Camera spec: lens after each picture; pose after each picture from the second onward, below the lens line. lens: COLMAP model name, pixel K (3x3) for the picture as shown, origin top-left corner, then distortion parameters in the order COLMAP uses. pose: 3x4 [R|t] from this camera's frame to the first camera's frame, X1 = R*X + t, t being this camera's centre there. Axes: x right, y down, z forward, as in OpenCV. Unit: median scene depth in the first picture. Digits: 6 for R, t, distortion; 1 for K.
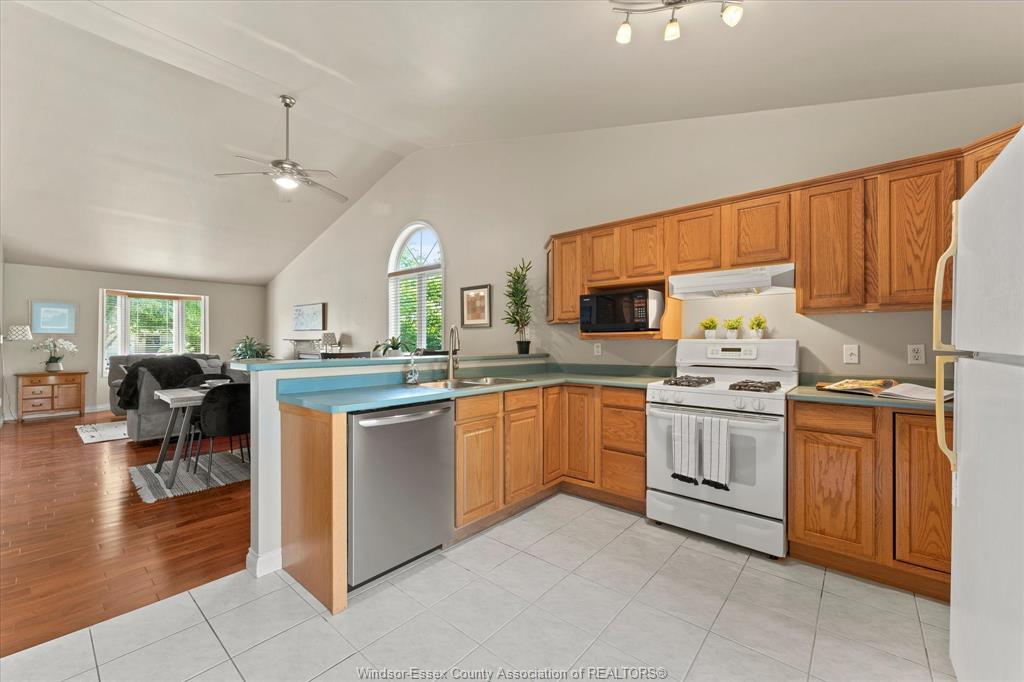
lens RADIAL K [[409.0, 0, 512.8], [0, 409.0, 340.3], [0, 0, 1]] dist [0.001903, -0.000491]
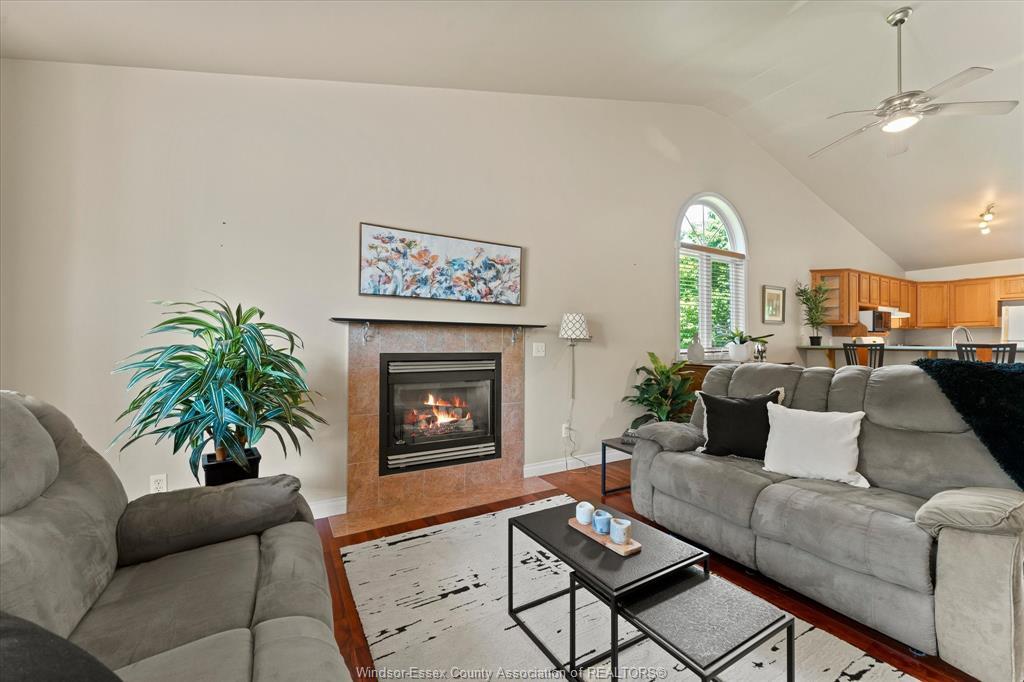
lens RADIAL K [[409.0, 0, 512.7], [0, 409.0, 340.4], [0, 0, 1]] dist [0.001903, -0.000491]
pose [[0.332287, 0.007823, 0.943146, -2.235166], [-0.008111, 0.999952, -0.005436, 0.042410], [-0.943143, -0.005843, 0.332335, 2.109264]]
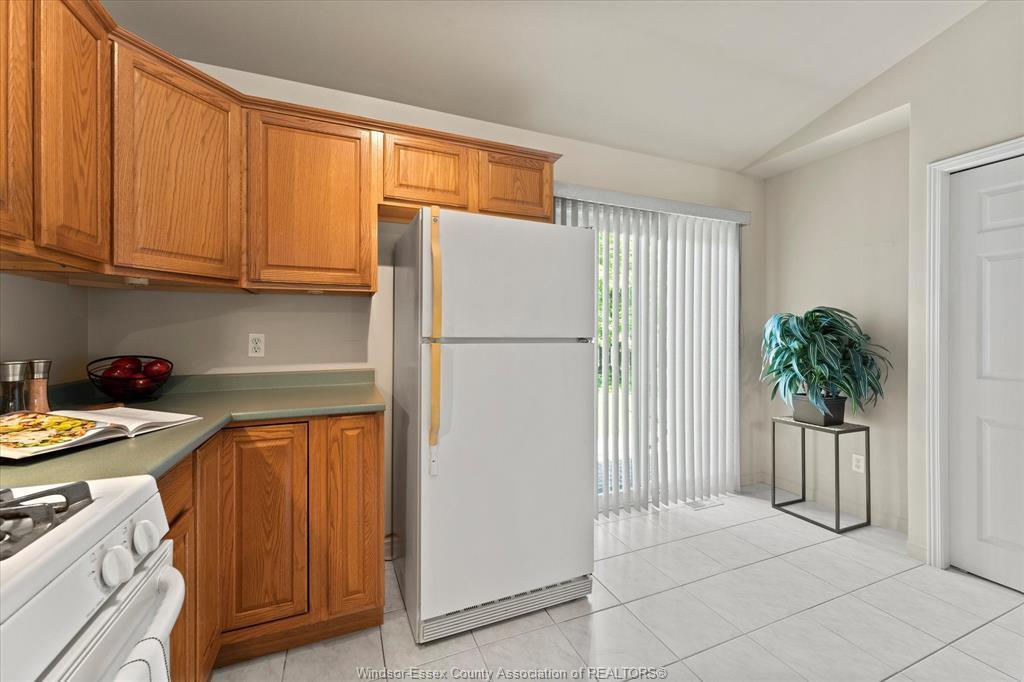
lens RADIAL K [[409.0, 0, 507.6], [0, 409.0, 331.5], [0, 0, 1]] dist [0.001903, -0.000491]
pose [[-0.888996, 0.000683, 0.457914, 0.179266], [-0.002001, 0.999984, -0.005375, 0.006260], [-0.457910, -0.005694, -0.888980, 0.894727]]
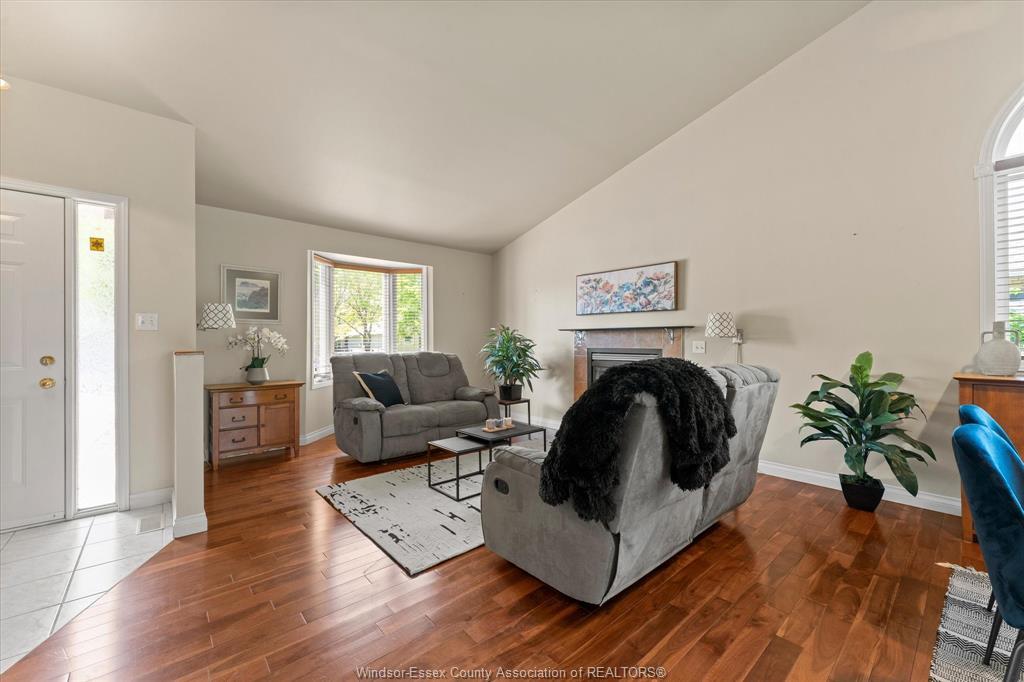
lens RADIAL K [[409.0, 0, 516.0], [0, 409.0, 341.8], [0, 0, 1]] dist [0.001903, -0.000491]
pose [[0.989989, -0.004899, -0.141058, -1.489231], [0.005737, 0.999968, 0.005537, 0.034738], [0.141026, -0.006291, 0.989986, 1.036737]]
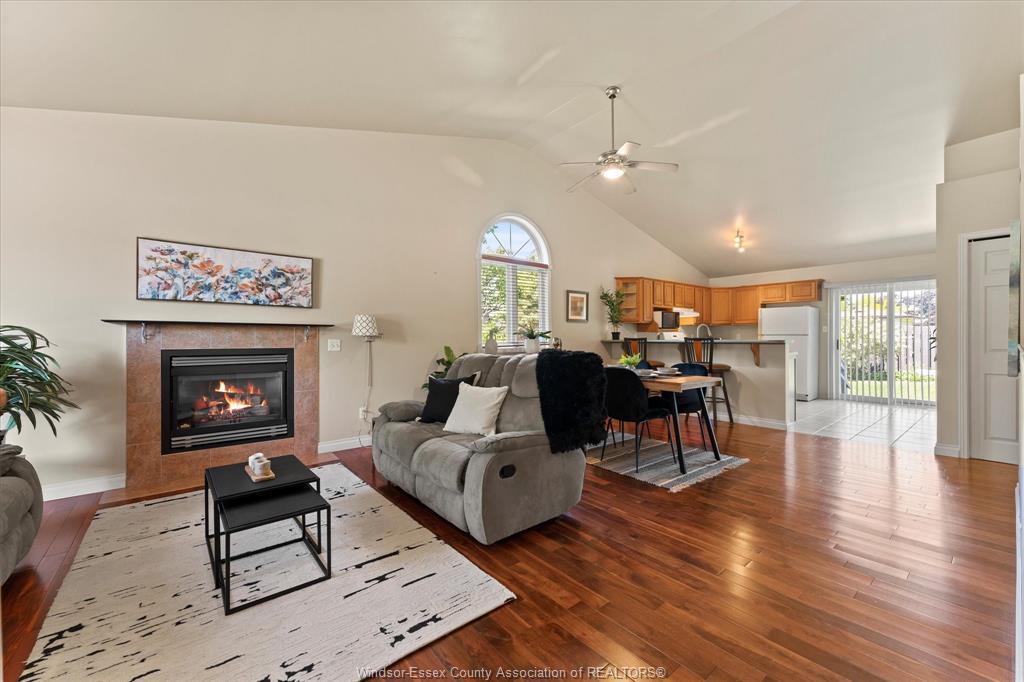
lens RADIAL K [[409.0, 0, 511.9], [0, 409.0, 339.1], [0, 0, 1]] dist [0.001903, -0.000491]
pose [[0.174962, -0.001915, 0.984573, -2.364674], [-0.001506, 0.999996, 0.002212, 0.037370], [-0.984574, -0.001869, 0.174958, 1.586186]]
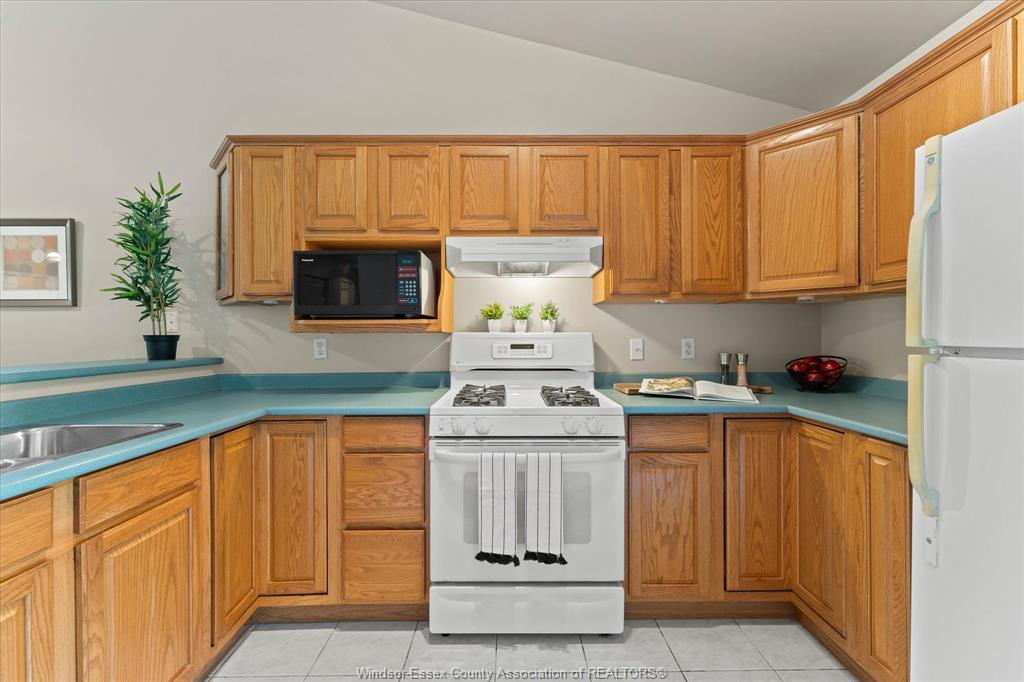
lens RADIAL K [[409.0, 0, 512.9], [0, 409.0, 337.4], [0, 0, 1]] dist [0.001903, -0.000491]
pose [[0.752575, -0.002741, 0.658501, 0.027151], [-0.000785, 0.999987, 0.005059, 0.002568], [-0.658506, -0.004325, 0.752563, 0.441431]]
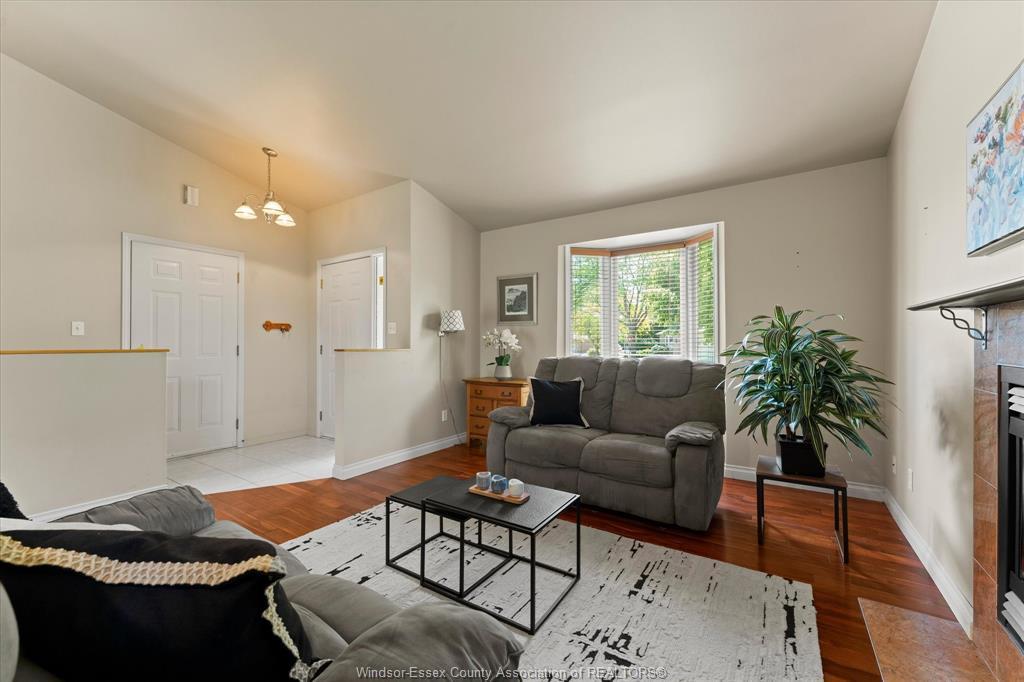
lens RADIAL K [[409.0, 0, 507.9], [0, 409.0, 339.0], [0, 0, 1]] dist [0.001903, -0.000491]
pose [[0.118789, -0.013482, -0.992828, -1.043435], [0.002273, 0.999909, -0.013306, 0.046857], [0.992917, -0.000676, 0.118808, 2.110867]]
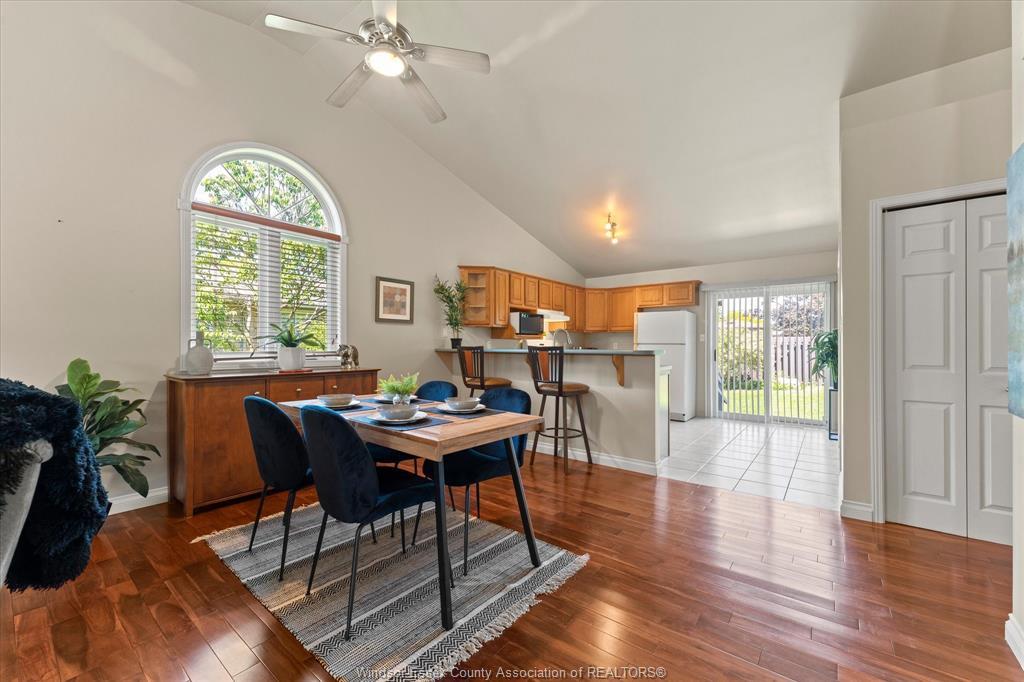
lens RADIAL K [[409.0, 0, 511.6], [0, 409.0, 341.4], [0, 0, 1]] dist [0.001903, -0.000491]
pose [[-0.041607, 0.012625, 0.999054, -1.704436], [-0.008304, 0.999881, -0.012982, 0.035582], [-0.999100, -0.008836, -0.041497, 1.247695]]
